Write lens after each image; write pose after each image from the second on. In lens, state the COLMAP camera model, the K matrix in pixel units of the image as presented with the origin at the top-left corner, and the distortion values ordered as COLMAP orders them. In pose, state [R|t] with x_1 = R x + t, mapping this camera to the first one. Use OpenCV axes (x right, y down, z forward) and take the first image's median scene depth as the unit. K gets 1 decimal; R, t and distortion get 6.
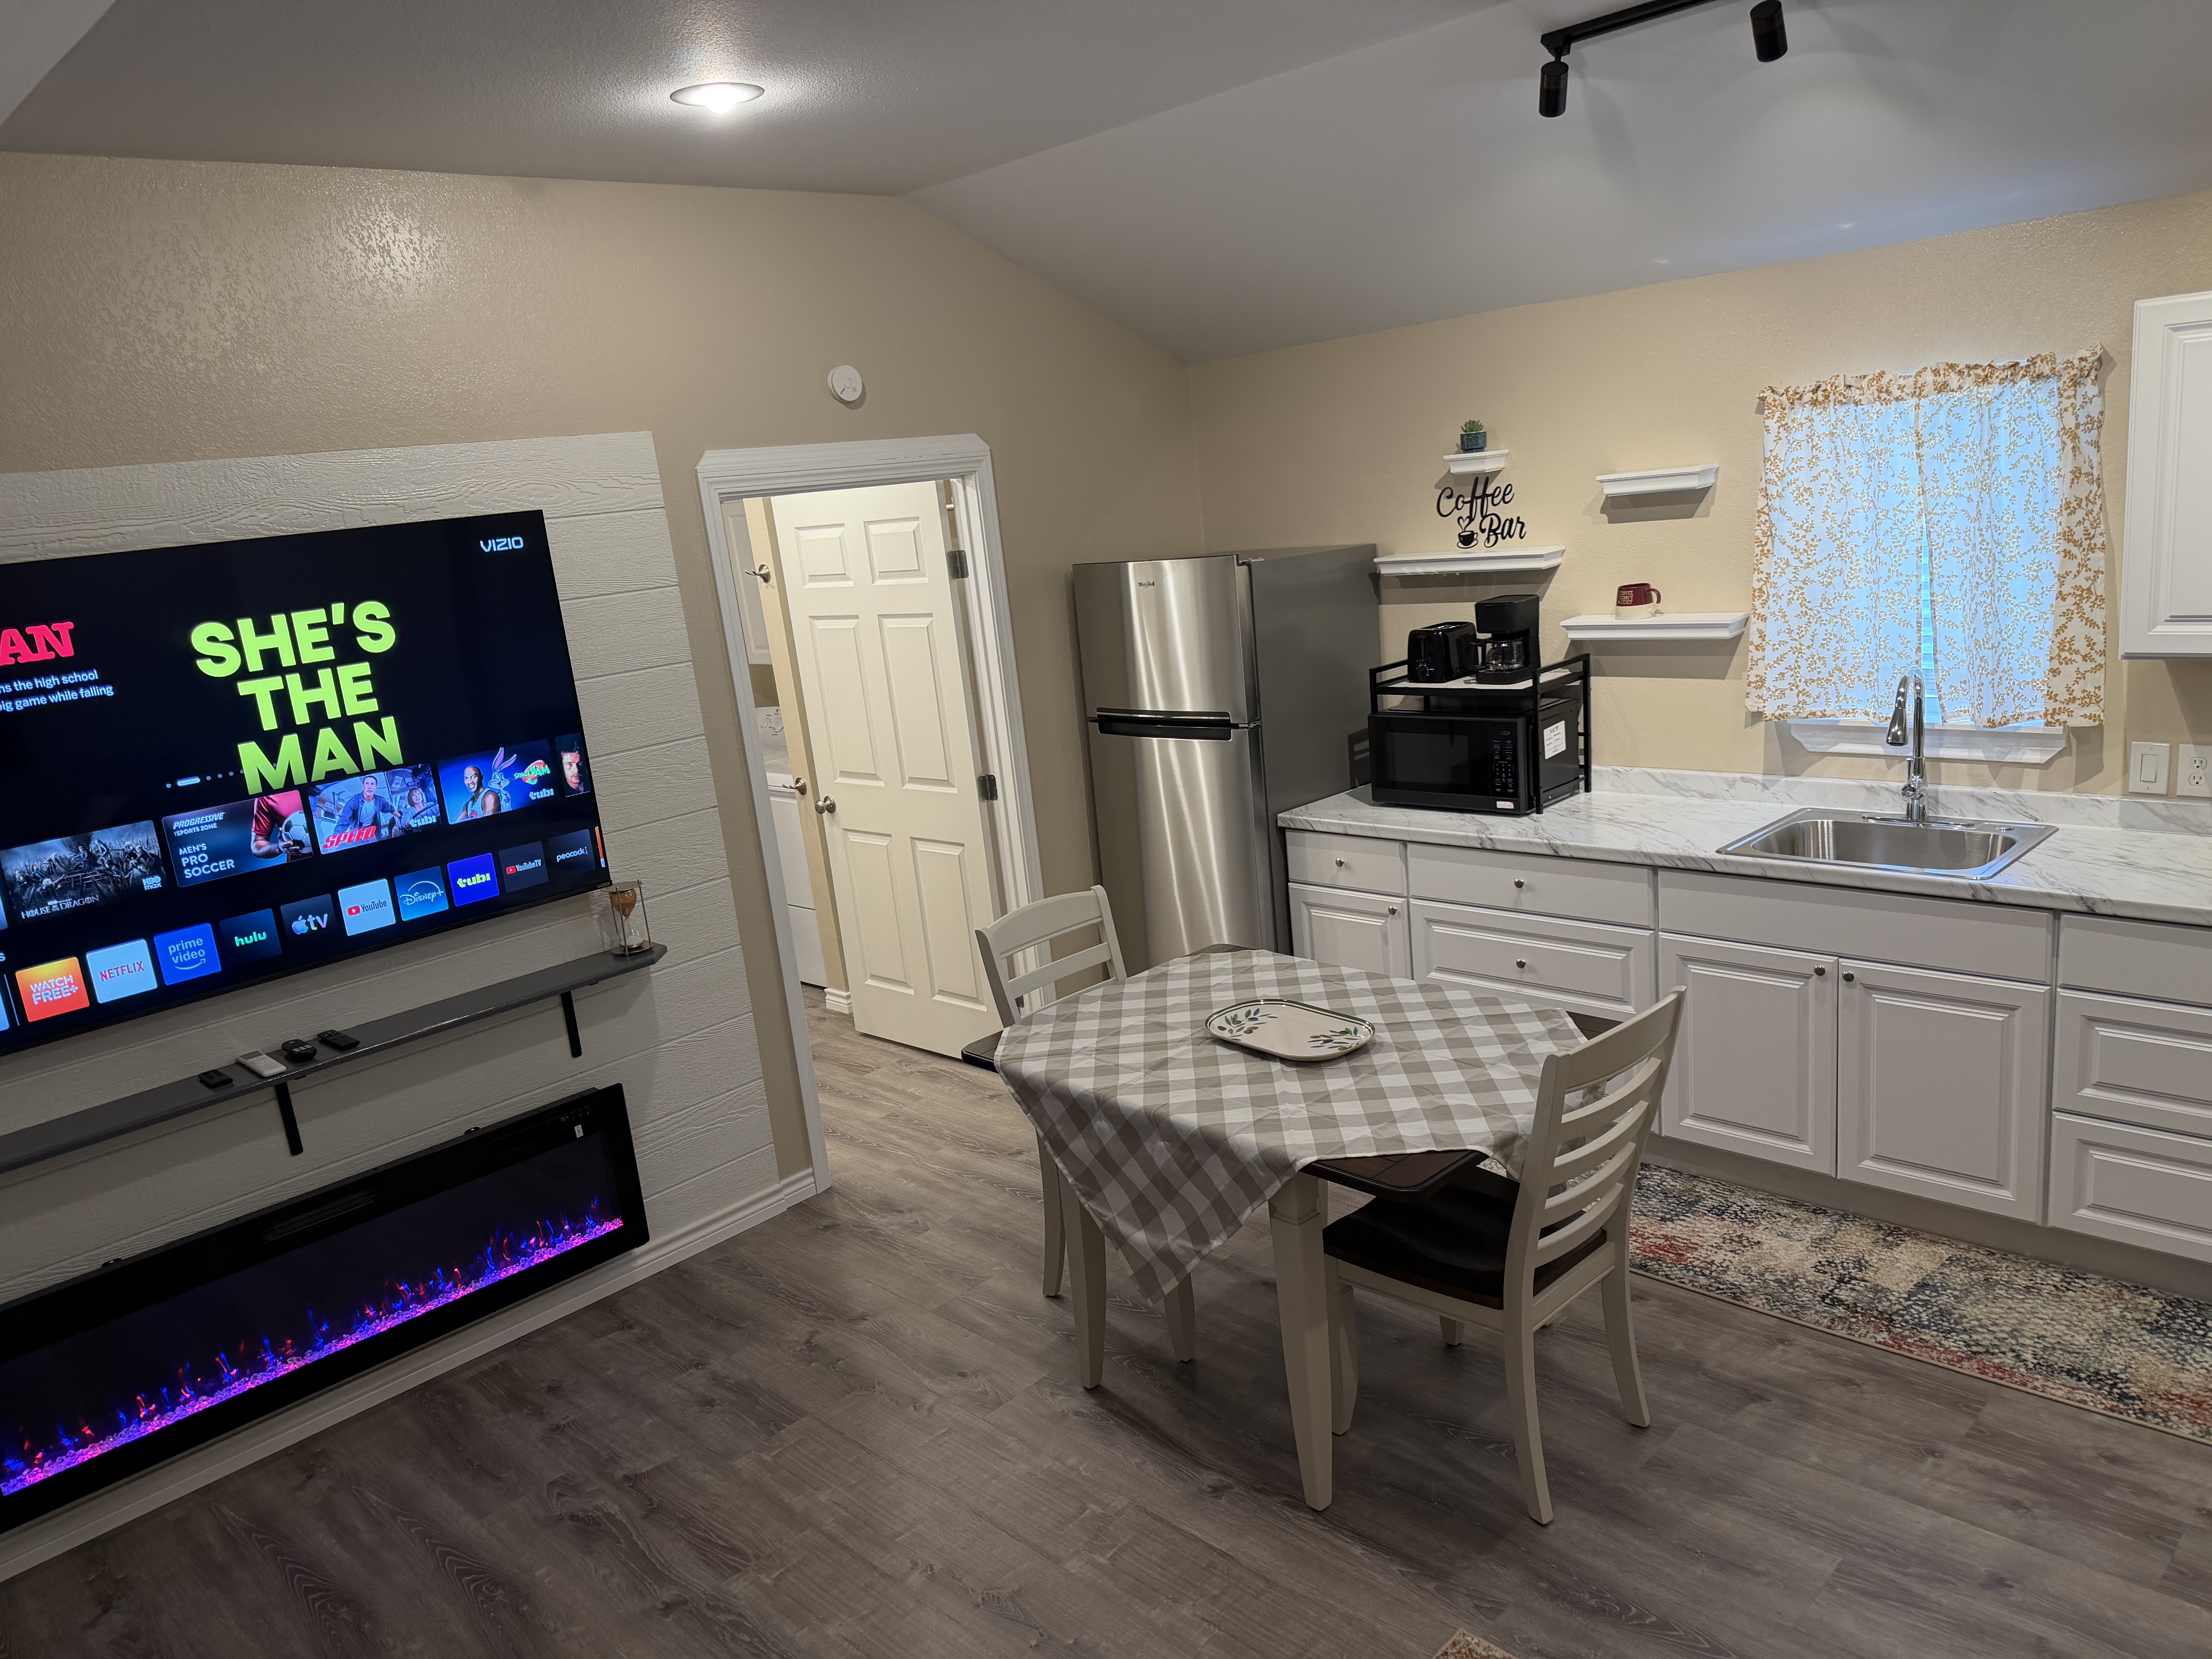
lens RADIAL K [[1550.1, 0, 1106.0], [0, 1550.1, 829.5], [0, 0, 1]] dist [0.059748, -0.057696]
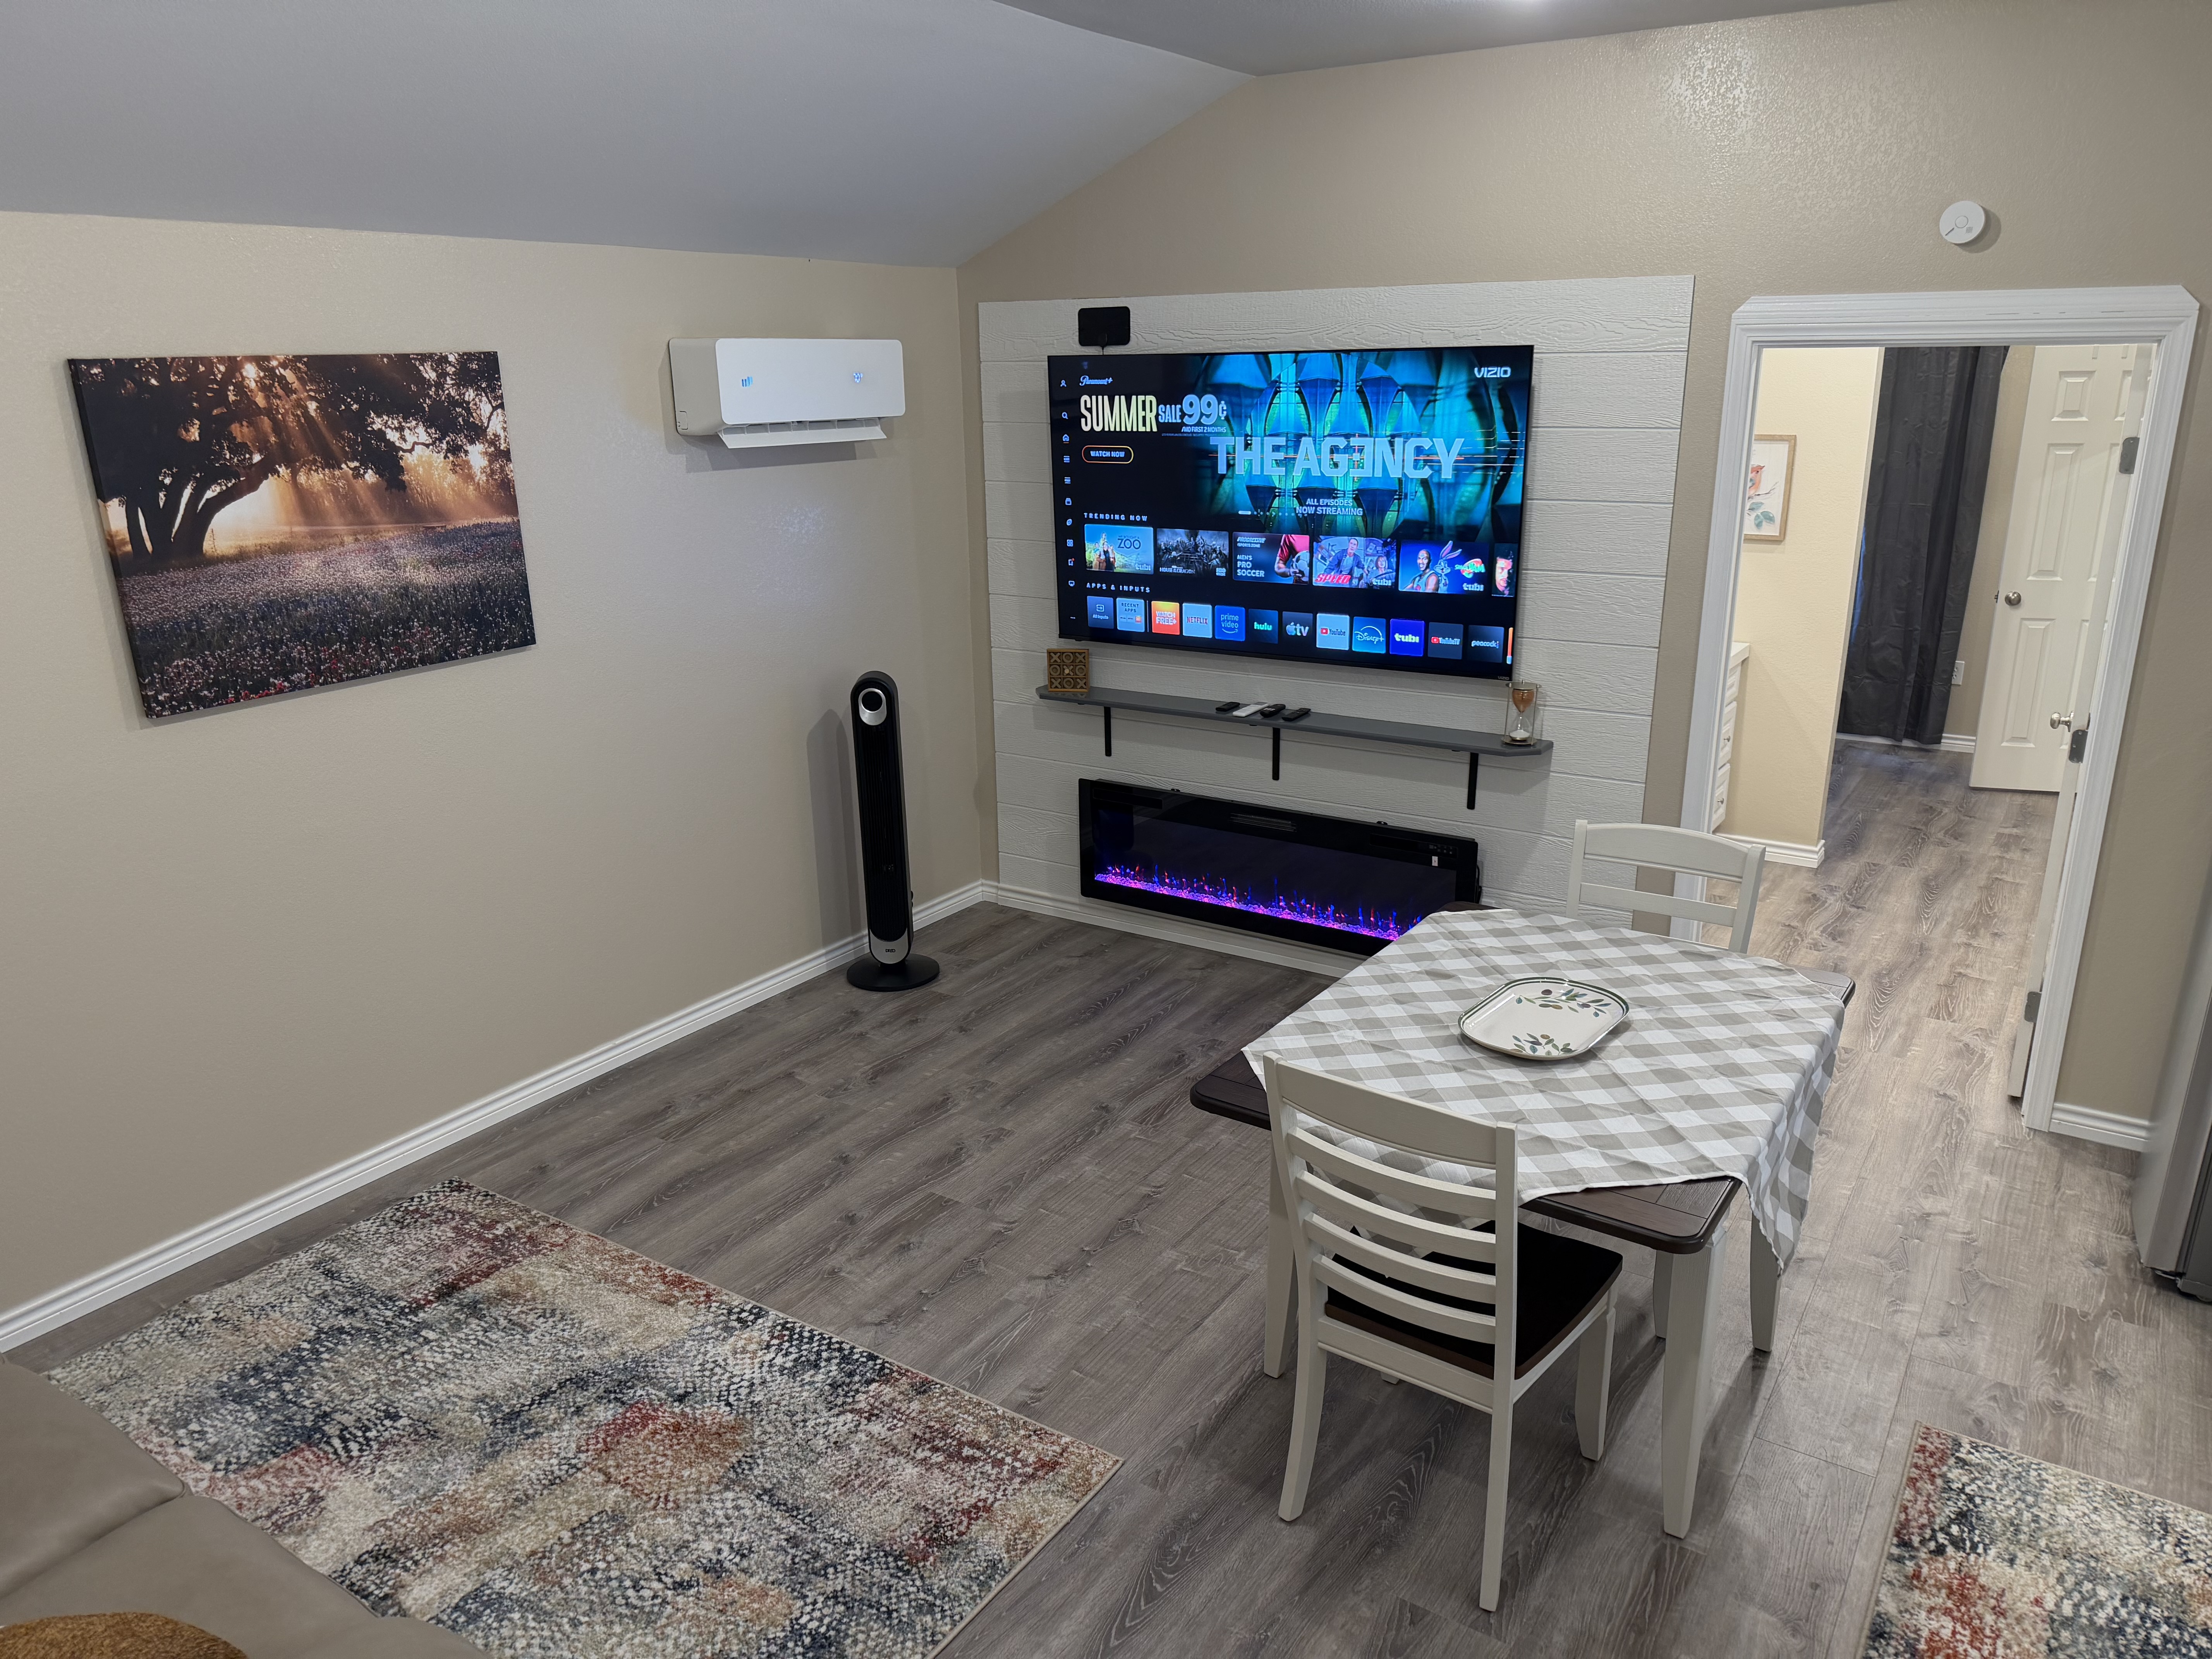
lens RADIAL K [[1550.1, 0, 1106.0], [0, 1550.1, 829.5], [0, 0, 1]] dist [0.059748, -0.057696]
pose [[0.197924, 0.380214, -0.903473, 0.782520], [-0.224724, 0.914758, 0.335733, -0.202812], [0.954110, 0.136582, 0.266496, 0.459656]]
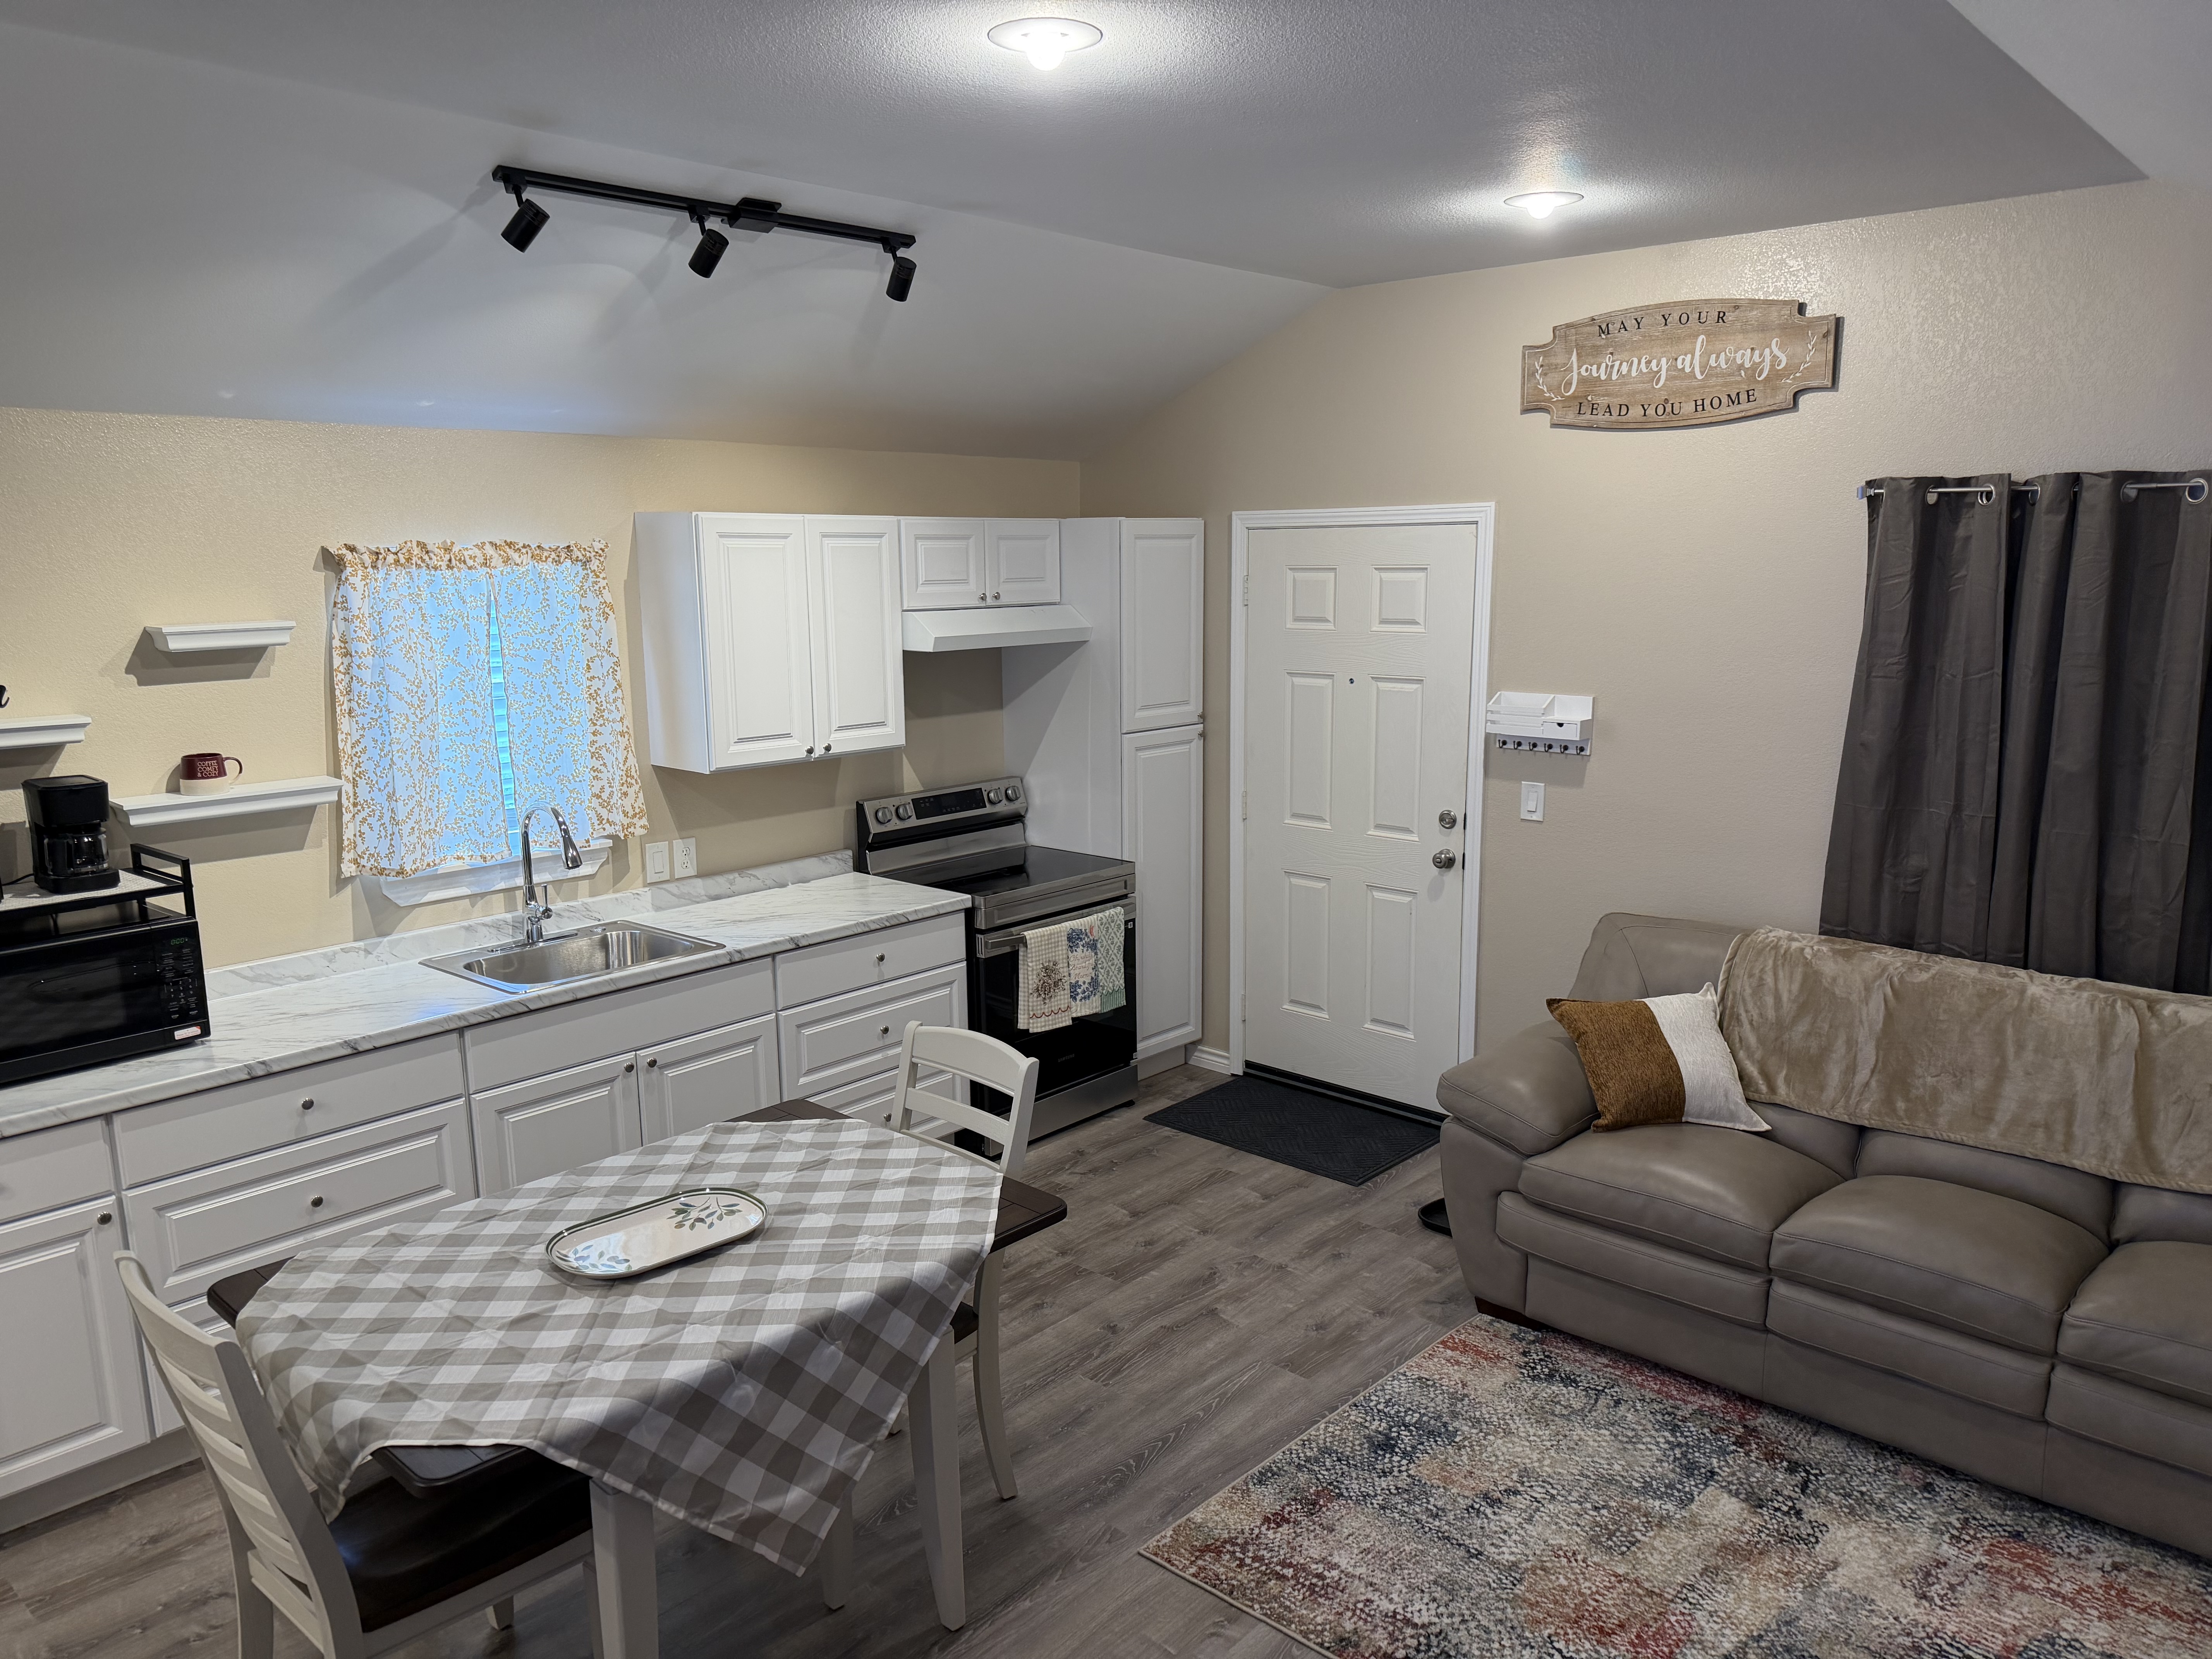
lens RADIAL K [[1550.1, 0, 1106.0], [0, 1550.1, 829.5], [0, 0, 1]] dist [0.059748, -0.057696]
pose [[-0.043362, -0.077959, 0.996013, -0.666140], [0.234934, 0.968198, 0.086010, -0.091637], [-0.971044, 0.237727, -0.023668, 0.675969]]
